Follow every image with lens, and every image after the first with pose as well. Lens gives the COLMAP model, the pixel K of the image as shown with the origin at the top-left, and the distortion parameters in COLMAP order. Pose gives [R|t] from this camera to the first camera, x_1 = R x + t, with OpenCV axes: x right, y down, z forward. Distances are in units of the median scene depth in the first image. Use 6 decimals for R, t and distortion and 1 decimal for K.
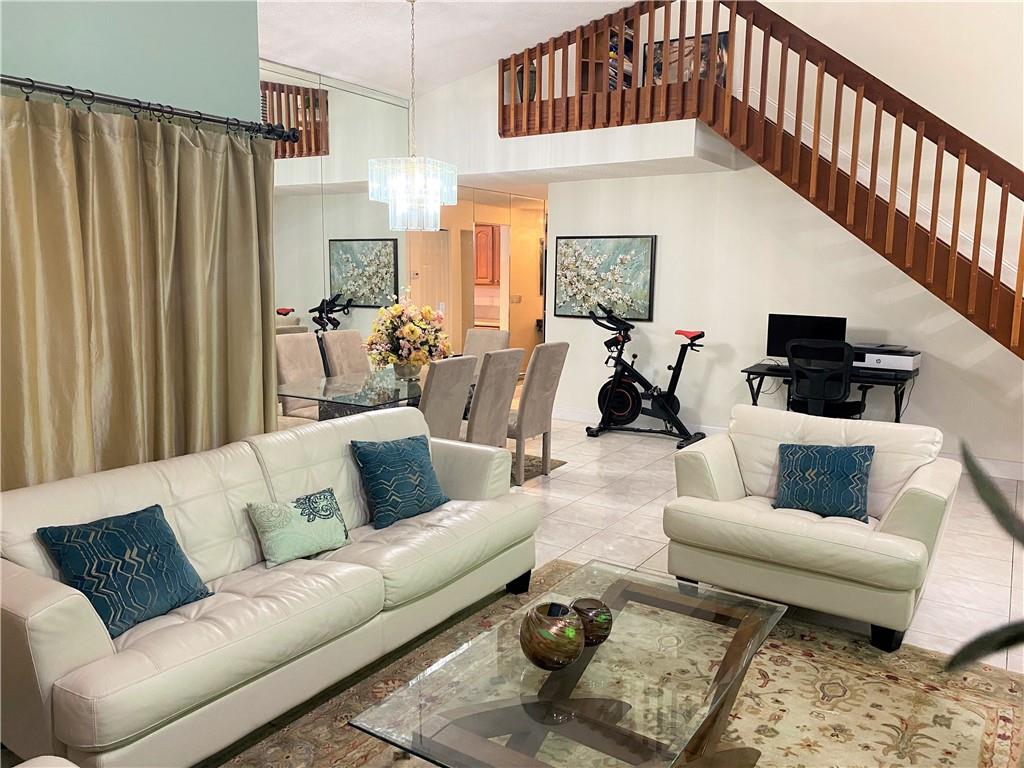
lens RADIAL K [[778.0, 0, 508.7], [0, 778.0, 377.8], [0, 0, 1]] dist [0.057051, -0.054425]
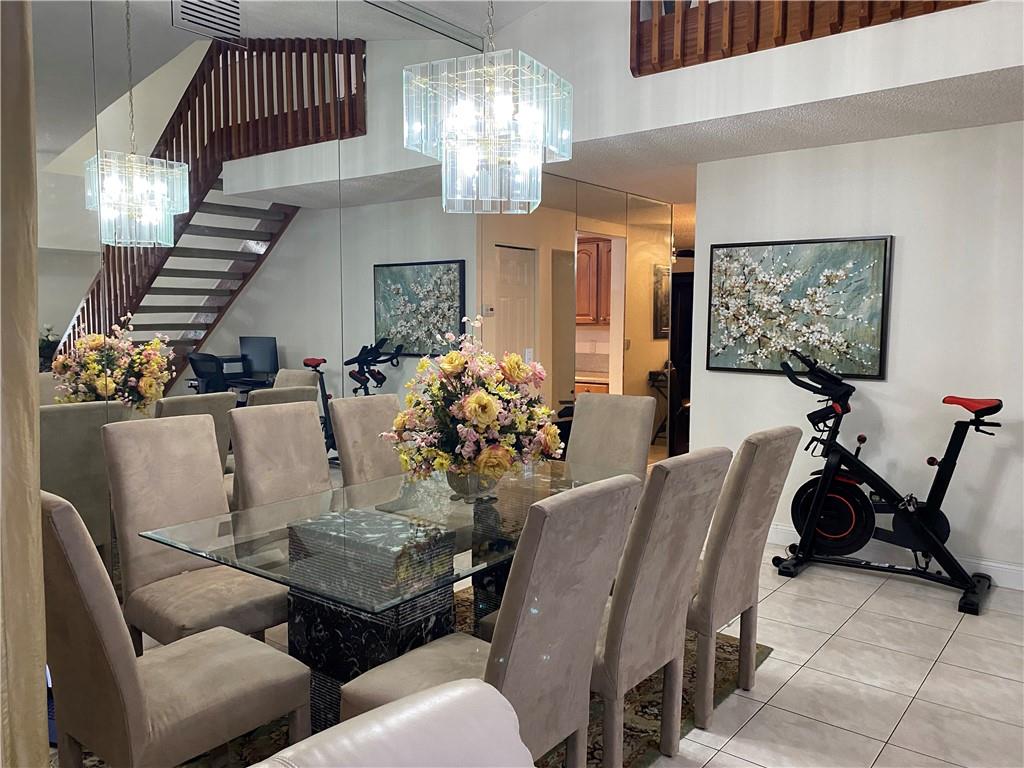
lens RADIAL K [[778.0, 0, 508.7], [0, 778.0, 377.8], [0, 0, 1]] dist [0.057051, -0.054425]
pose [[0.995723, 0.001320, -0.092379, -0.046905], [-0.007031, 0.998081, -0.061528, -0.035246], [0.092120, 0.061914, 0.993821, 0.384033]]
